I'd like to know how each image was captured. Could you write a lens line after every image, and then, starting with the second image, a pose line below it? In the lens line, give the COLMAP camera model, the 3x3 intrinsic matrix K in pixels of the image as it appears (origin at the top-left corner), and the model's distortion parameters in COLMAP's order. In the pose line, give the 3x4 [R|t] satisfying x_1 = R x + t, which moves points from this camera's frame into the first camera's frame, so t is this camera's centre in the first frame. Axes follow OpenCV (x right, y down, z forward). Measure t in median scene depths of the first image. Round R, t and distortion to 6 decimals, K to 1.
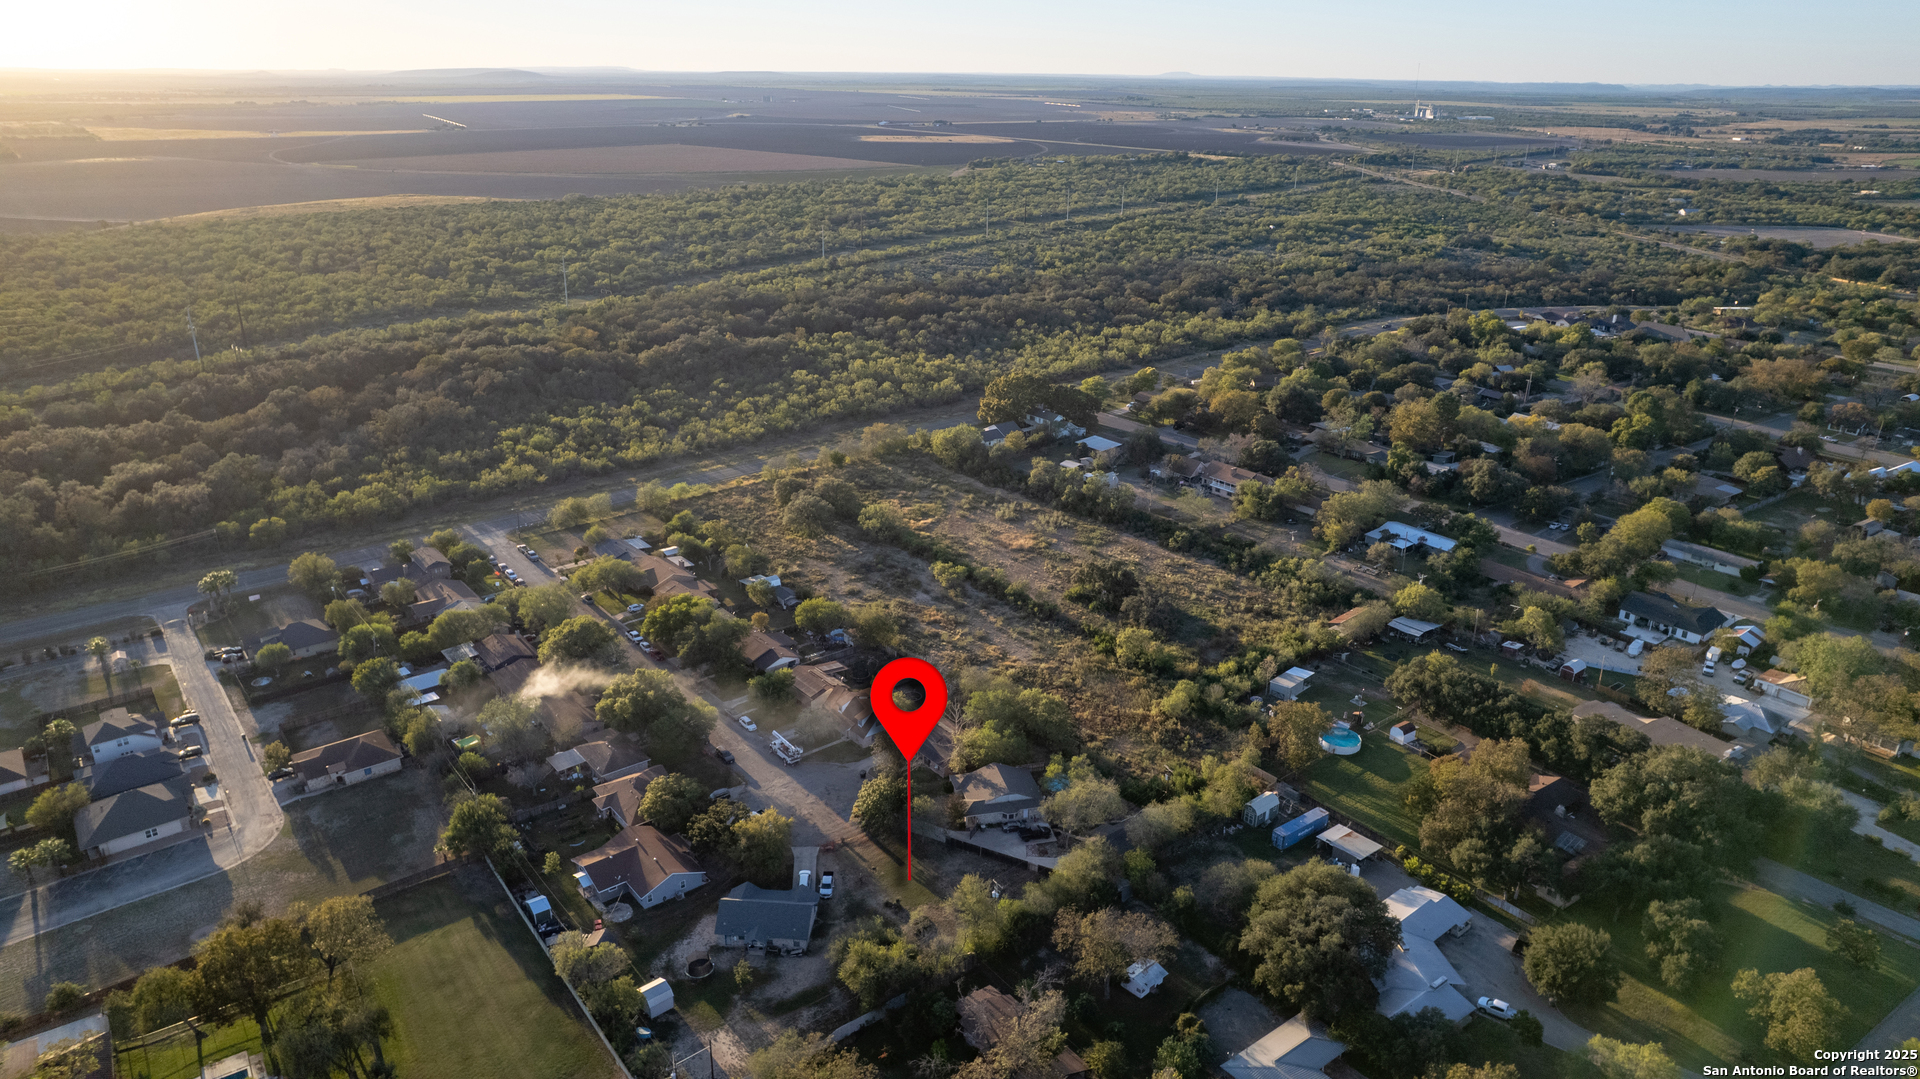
lens RADIAL K [[1215.9, 0, 955.8], [0, 1215.9, 546.7], [0, 0, 1]] dist [-0.061835, 0.045752]
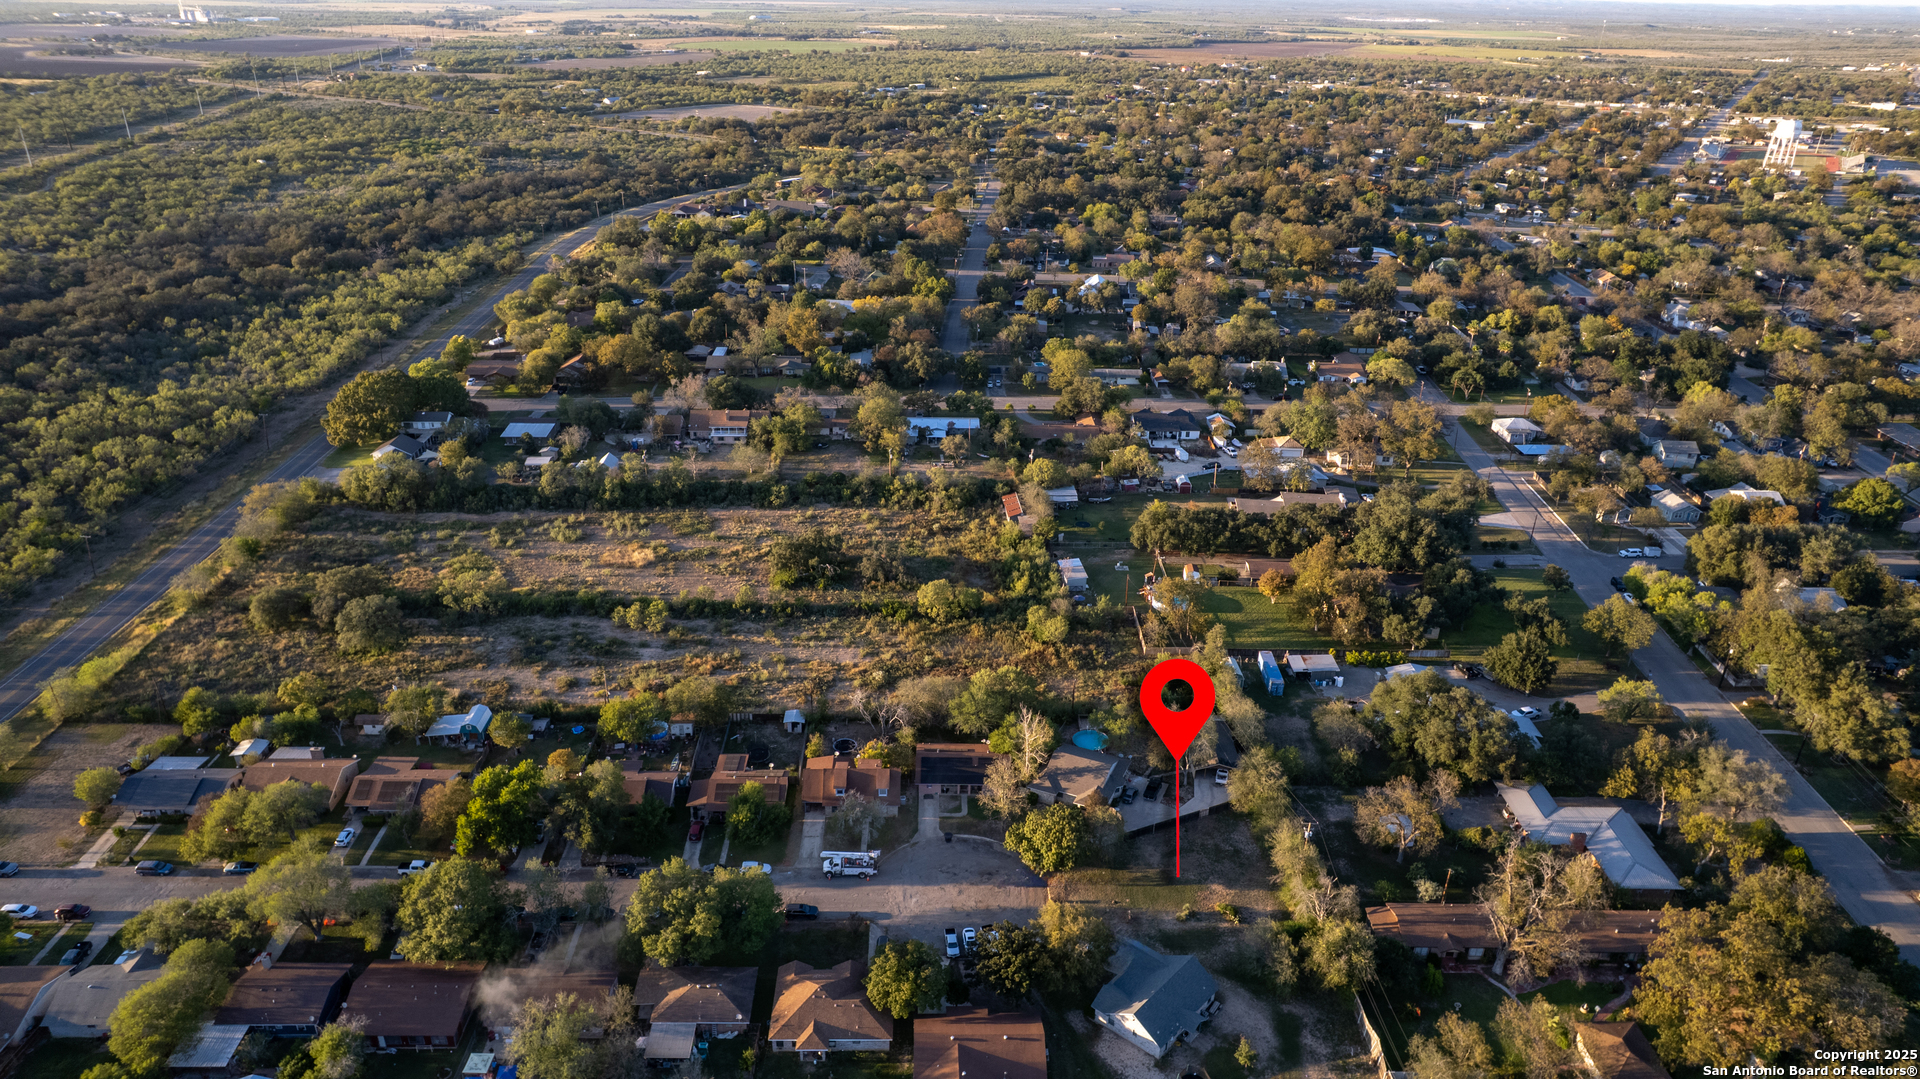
lens RADIAL K [[1215.9, 0, 955.8], [0, 1215.9, 546.7], [0, 0, 1]] dist [-0.061835, 0.045752]
pose [[0.621113, -0.330041, 0.710839, -0.425339], [0.276436, 0.940969, 0.195347, -0.119937], [-0.733350, 0.075169, 0.675683, 0.296280]]
